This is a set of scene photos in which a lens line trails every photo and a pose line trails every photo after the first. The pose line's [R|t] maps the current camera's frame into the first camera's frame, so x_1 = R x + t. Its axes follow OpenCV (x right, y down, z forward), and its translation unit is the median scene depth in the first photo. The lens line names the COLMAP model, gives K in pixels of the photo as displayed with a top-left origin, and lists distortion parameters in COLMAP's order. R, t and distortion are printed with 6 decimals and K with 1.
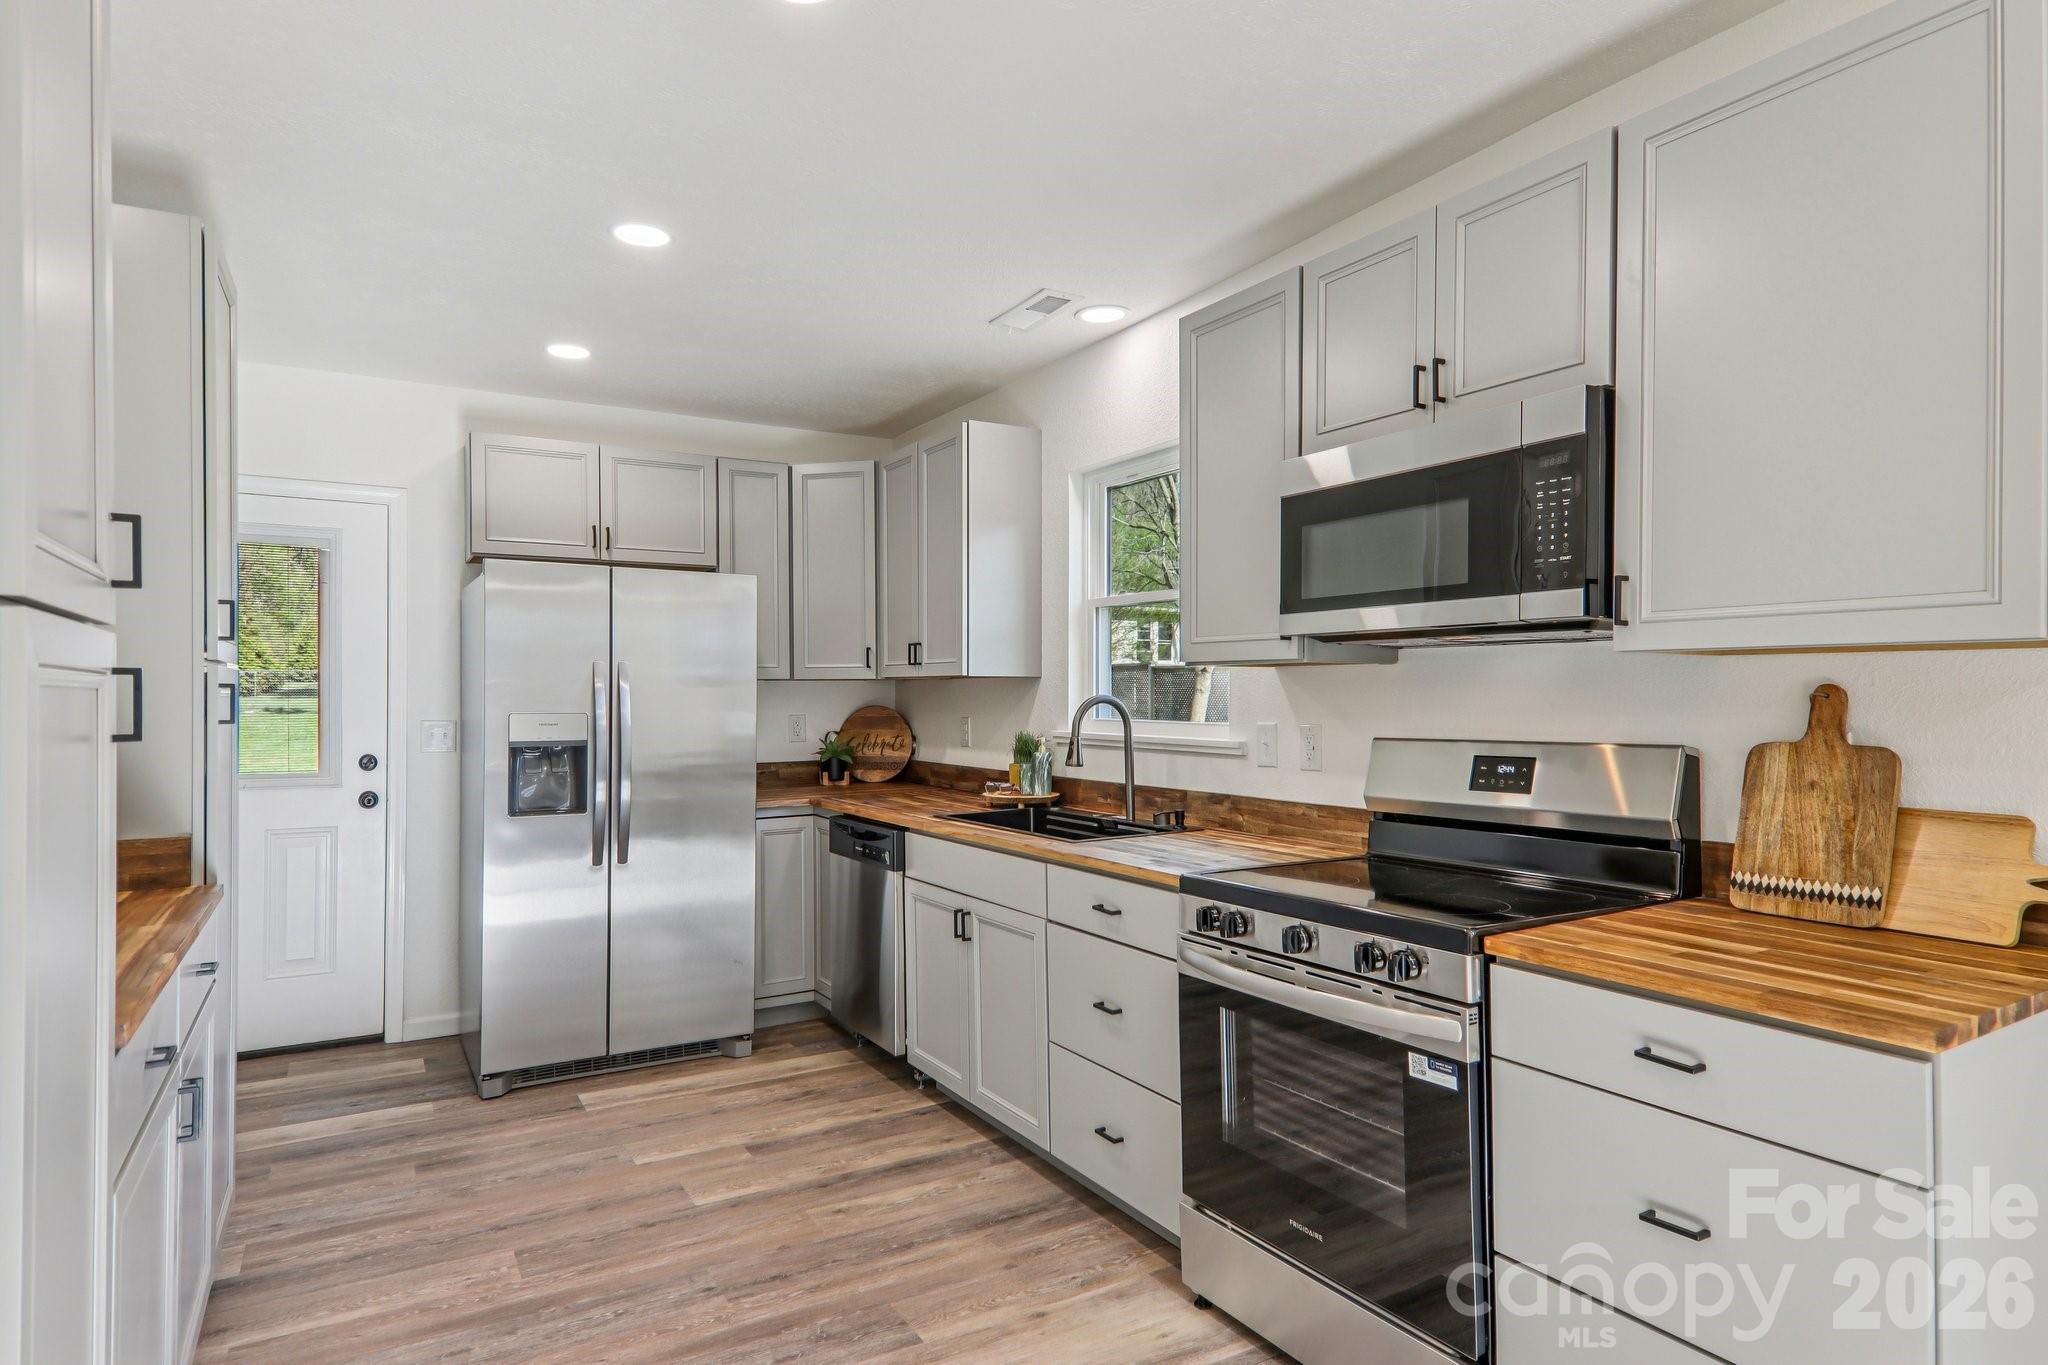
lens RADIAL K [[1157.1, 0, 1038.4], [0, 1157.1, 699.6], [0, 0, 1]] dist [0.005542, -0.019557]
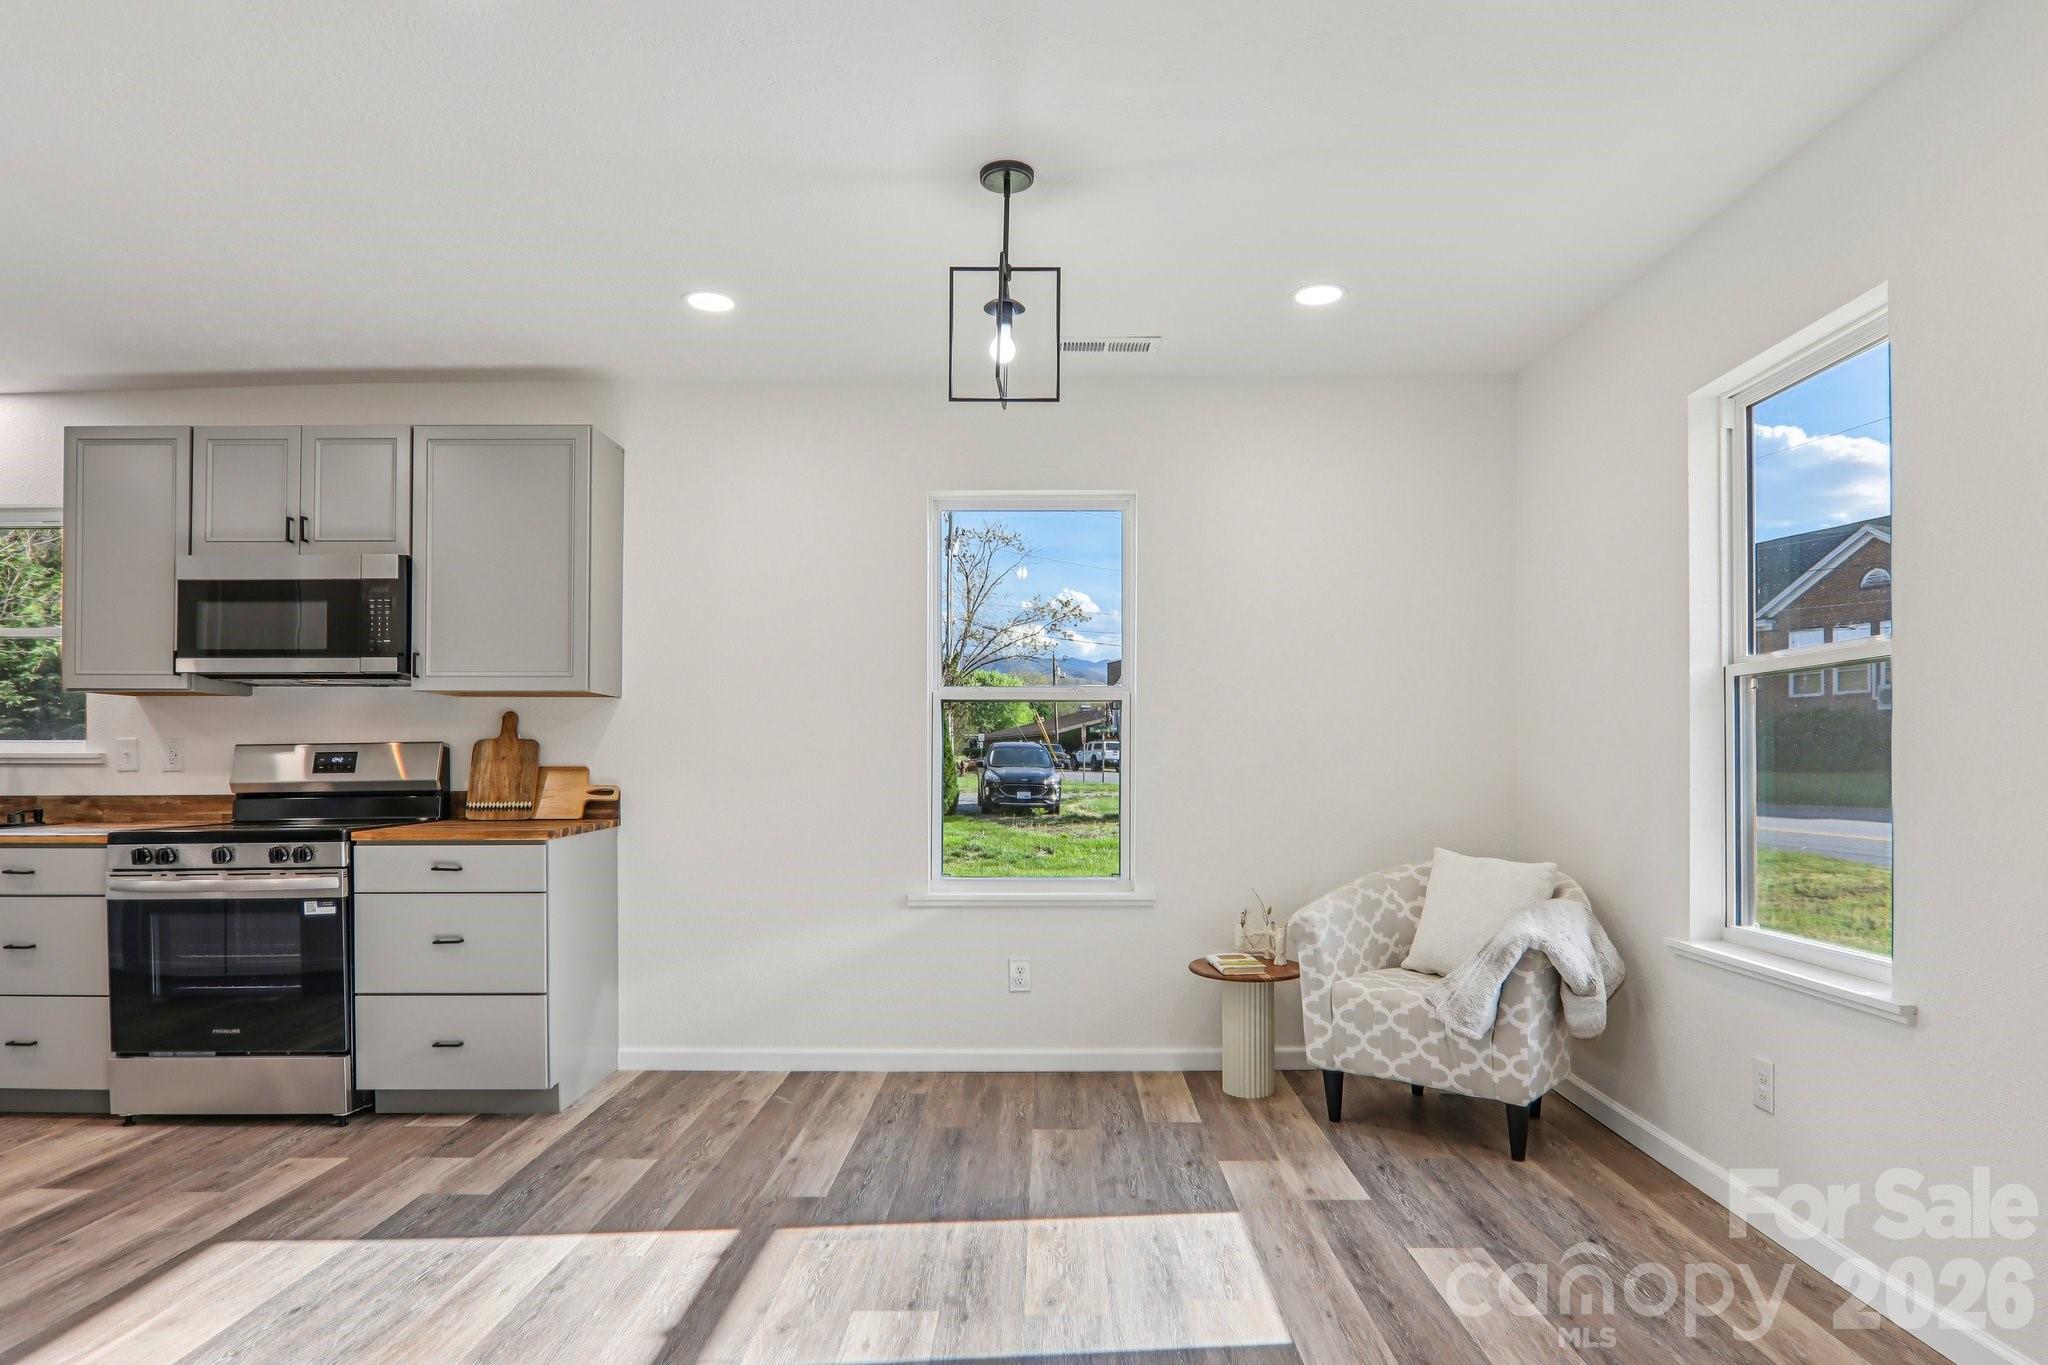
lens RADIAL K [[1157.1, 0, 1029.6], [0, 1157.1, 754.5], [0, 0, 1]] dist [0.005542, -0.019557]
pose [[0.519211, 0.004982, 0.854632, -0.491794], [0.005011, 0.999948, -0.008873, 0.068909], [-0.854632, 0.008889, 0.519159, -0.709043]]
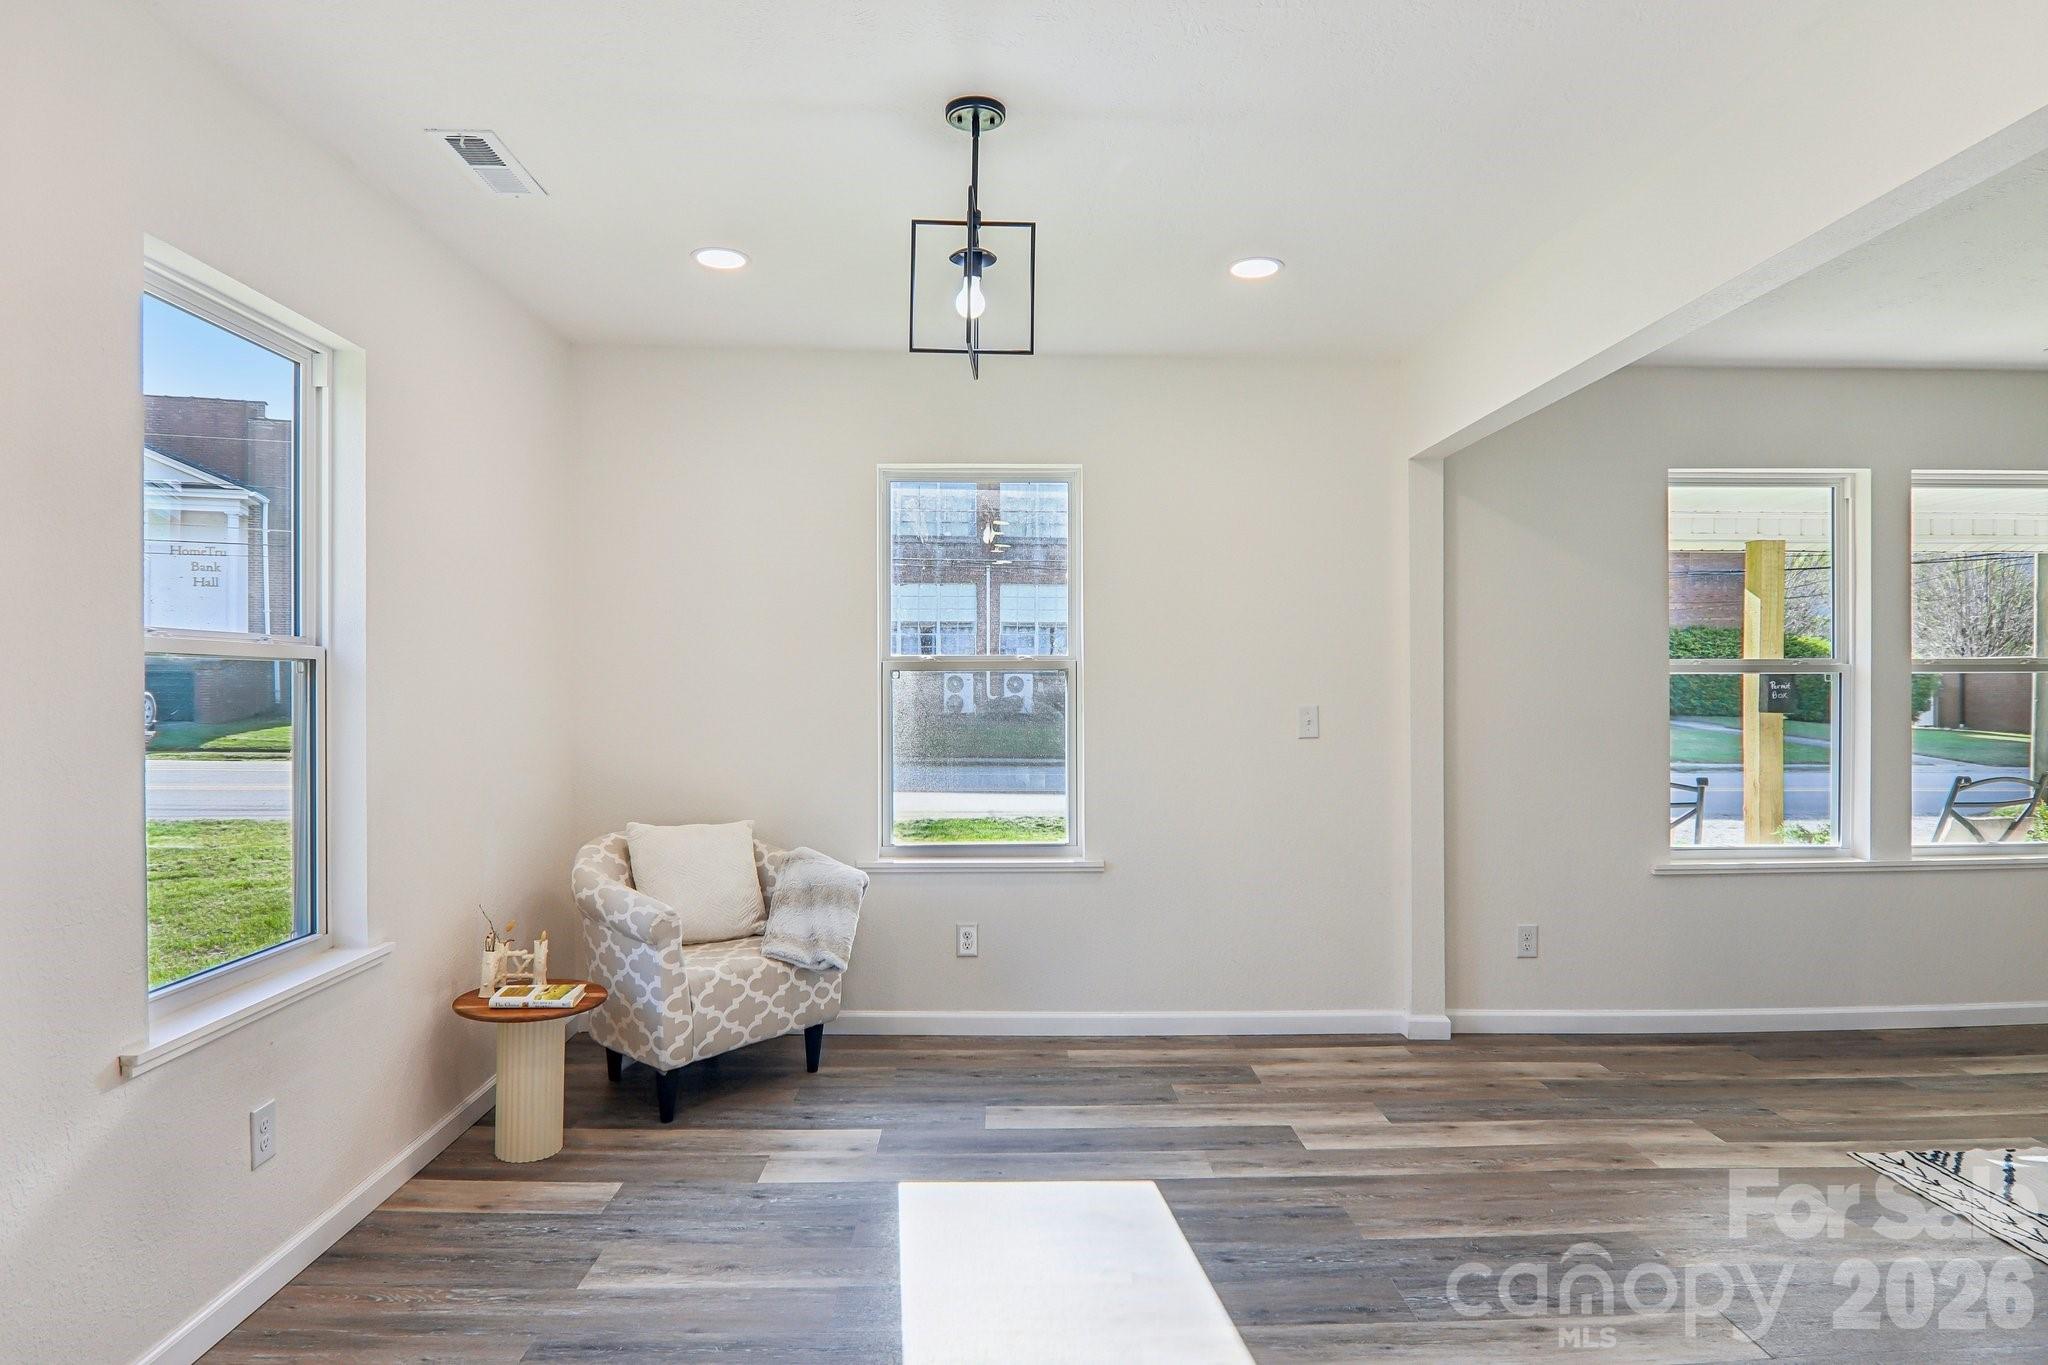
lens RADIAL K [[1157.1, 0, 1036.3], [0, 1157.1, 691.8], [0, 0, 1]] dist [0.005542, -0.019557]
pose [[-0.875314, -0.000892, 0.483555, -0.105543], [0.003646, 0.999958, 0.008445, 0.001290], [-0.483542, 0.009155, -0.875273, 0.661847]]
